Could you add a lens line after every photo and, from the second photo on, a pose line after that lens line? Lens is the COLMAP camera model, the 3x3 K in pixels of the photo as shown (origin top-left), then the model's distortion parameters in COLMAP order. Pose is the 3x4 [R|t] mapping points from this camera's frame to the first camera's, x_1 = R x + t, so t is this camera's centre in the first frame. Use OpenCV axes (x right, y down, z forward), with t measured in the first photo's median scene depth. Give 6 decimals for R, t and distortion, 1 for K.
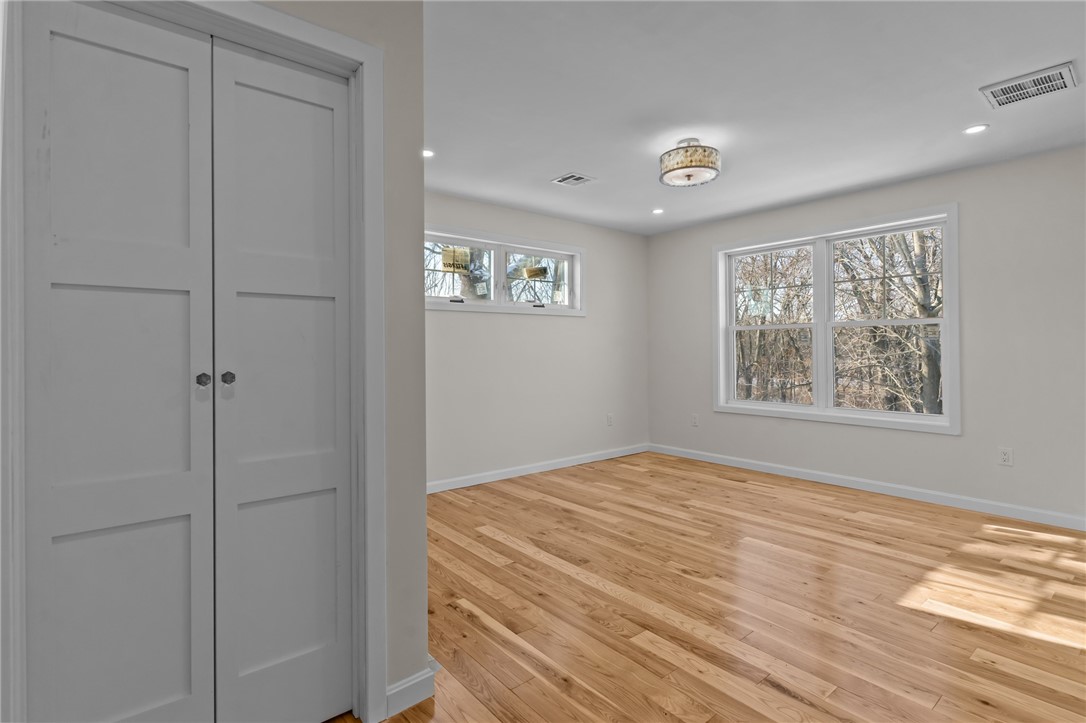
lens RADIAL K [[517.1, 0, 546.7], [0, 517.1, 354.3], [0, 0, 1]] dist [0.002629, -0.000475]
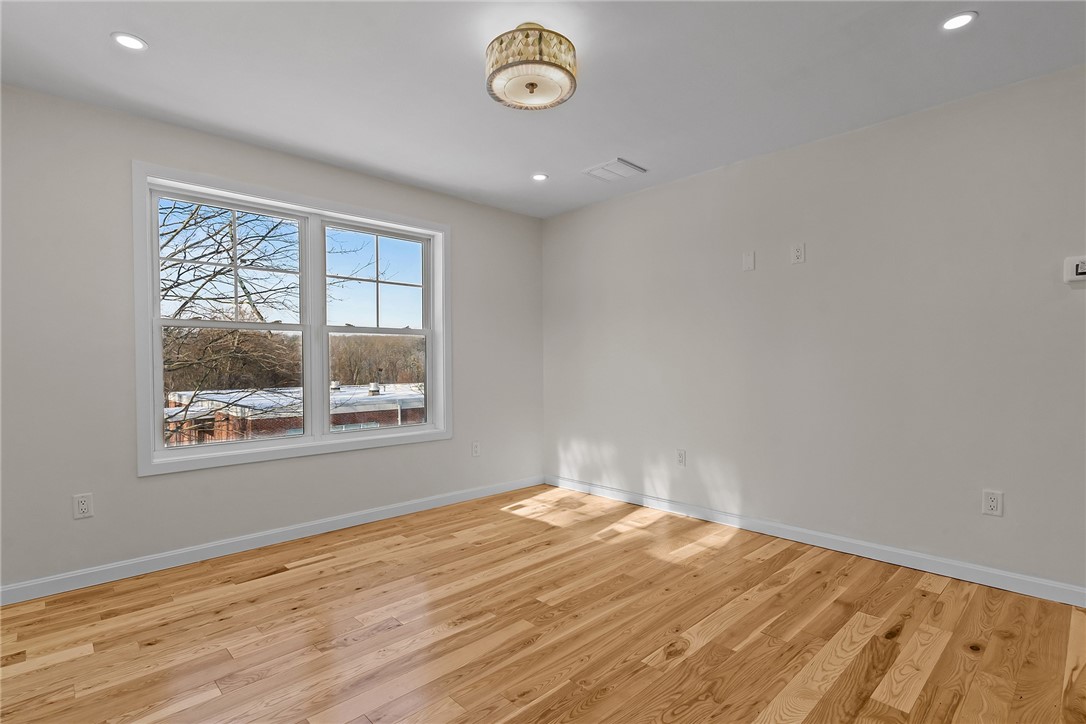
lens RADIAL K [[517.1, 0, 547.5], [0, 517.1, 366.2], [0, 0, 1]] dist [0.002629, -0.000475]
pose [[-0.060333, 0.003493, 0.998172, -0.409871], [0.013456, 0.999906, -0.002686, 0.008767], [-0.998088, 0.013269, -0.060374, 1.087233]]
